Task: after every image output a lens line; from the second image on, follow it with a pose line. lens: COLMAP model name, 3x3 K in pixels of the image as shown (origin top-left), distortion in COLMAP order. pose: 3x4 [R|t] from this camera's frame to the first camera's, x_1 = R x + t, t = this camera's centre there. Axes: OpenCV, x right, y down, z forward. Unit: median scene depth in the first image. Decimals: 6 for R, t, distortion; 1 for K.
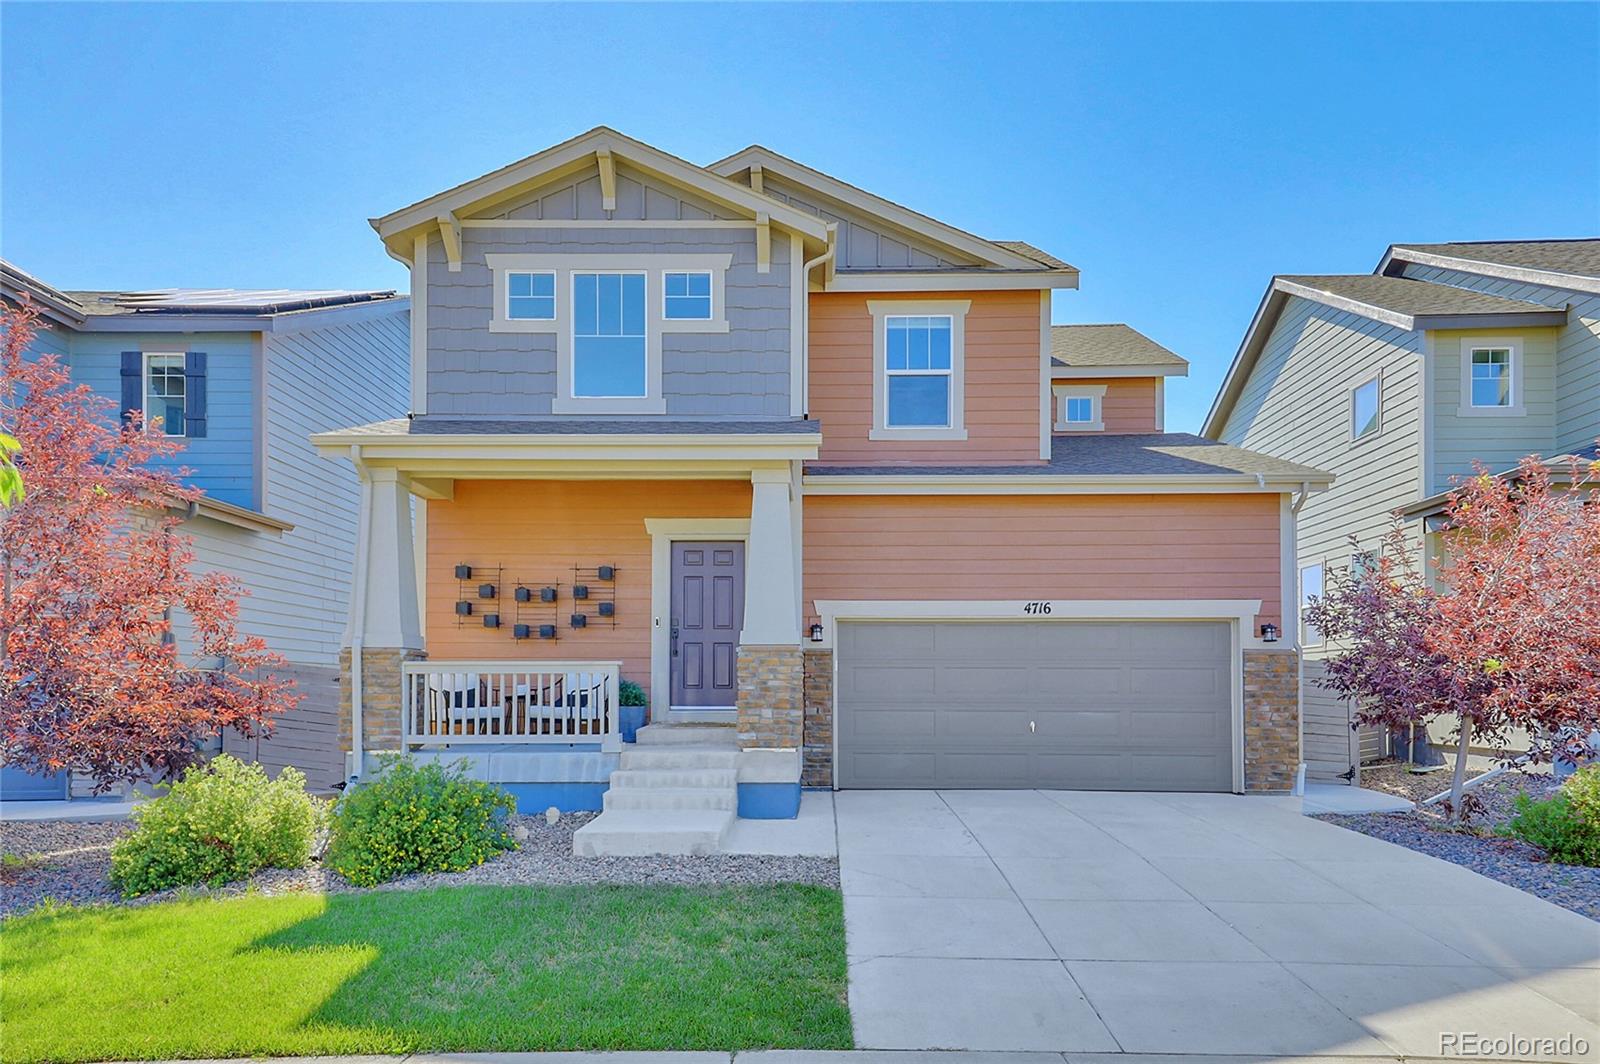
lens RADIAL K [[1128.7, 0, 800.7], [0, 1128.7, 652.3], [0, 0, 1]] dist [0.074768, -0.005621]
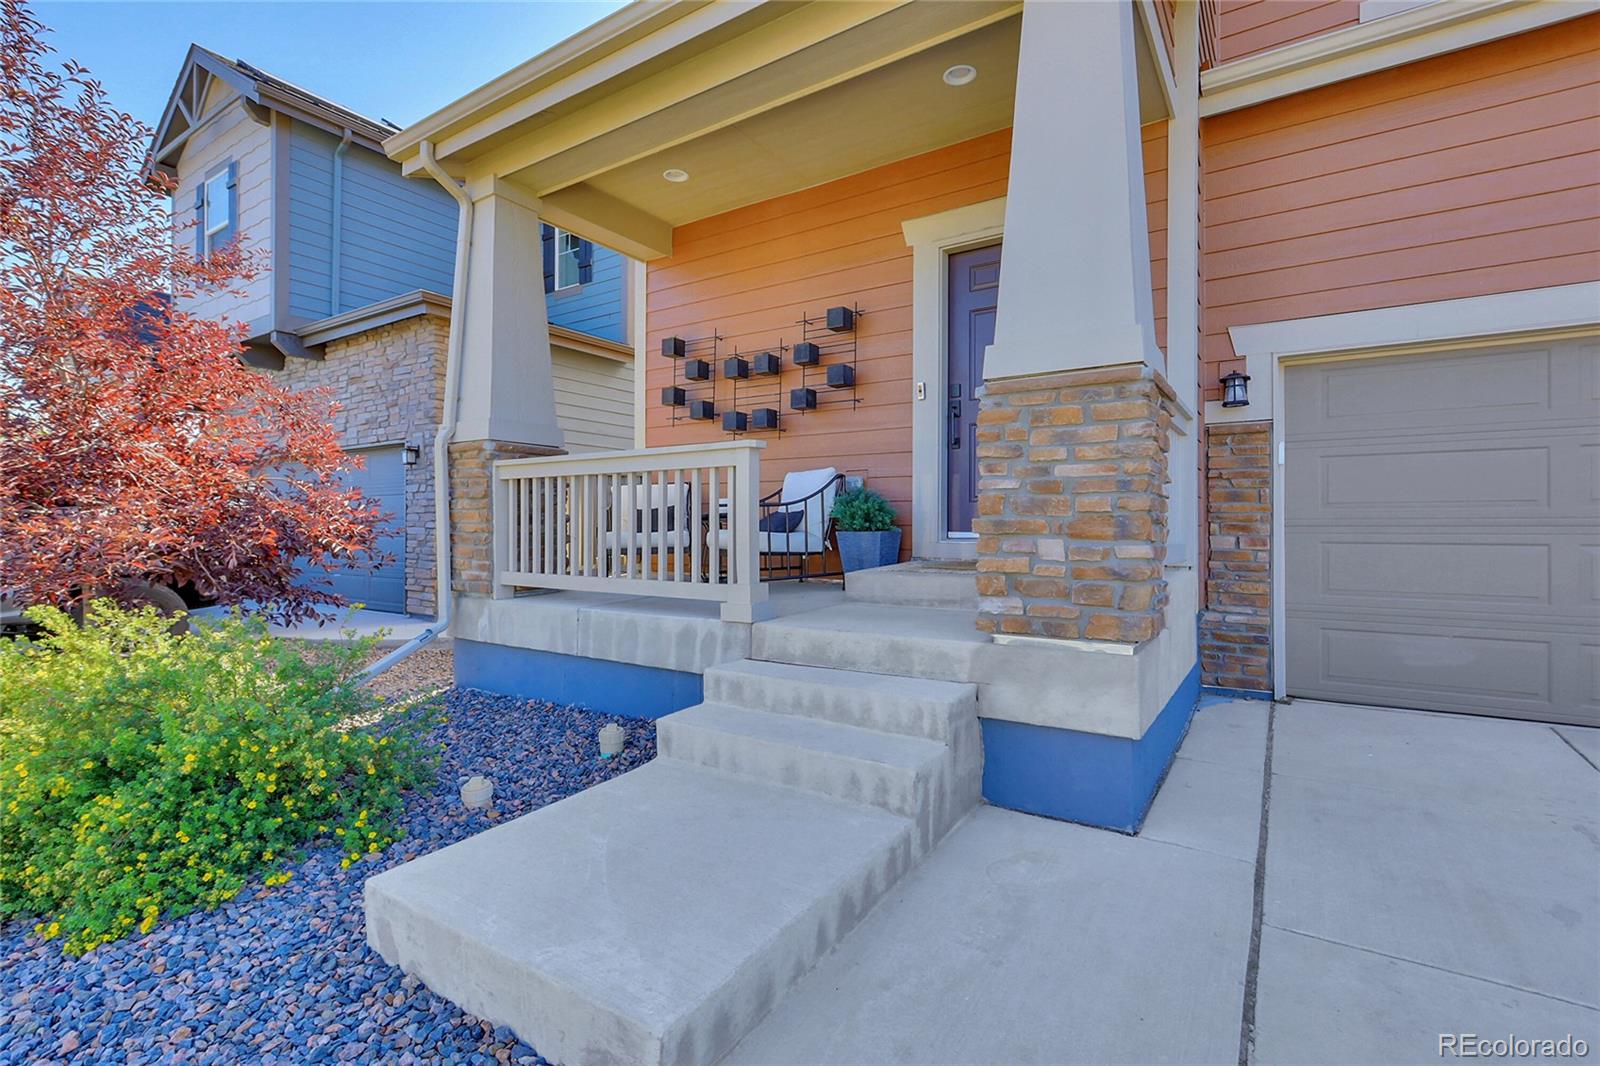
lens RADIAL K [[736.3, 0, 801.3], [0, 736.3, 523.0], [0, 0, 1]] dist [0.000946, -0.002422]
pose [[0.843826, -0.001121, -0.536616, 0.028402], [0.019007, 0.999433, 0.027802, 0.031208], [0.536281, -0.033660, 0.843368, 0.637709]]
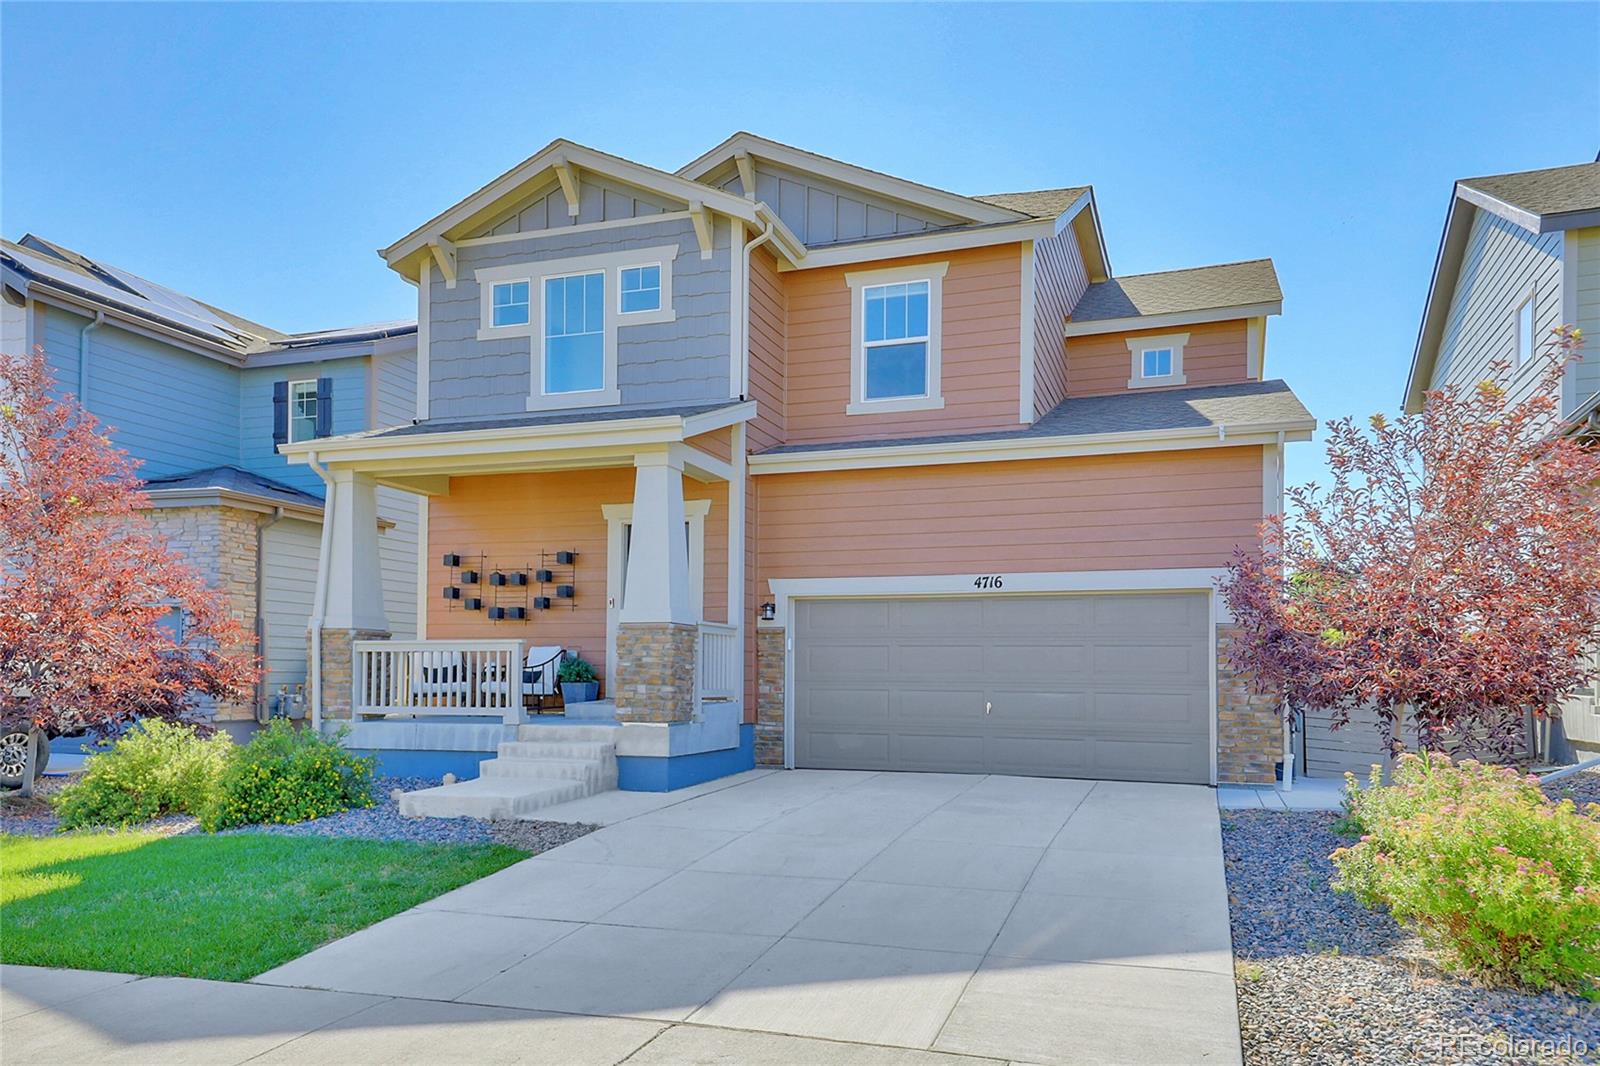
lens RADIAL K [[1160.1, 0, 803.2], [0, 1160.1, 634.8], [0, 0, 1]] dist [0.076512, 0.003684]
pose [[0.948527, -0.006343, -0.316633, 0.384640], [0.005499, 0.999979, -0.003558, 0.007706], [0.316649, 0.001634, 0.948541, 0.032423]]
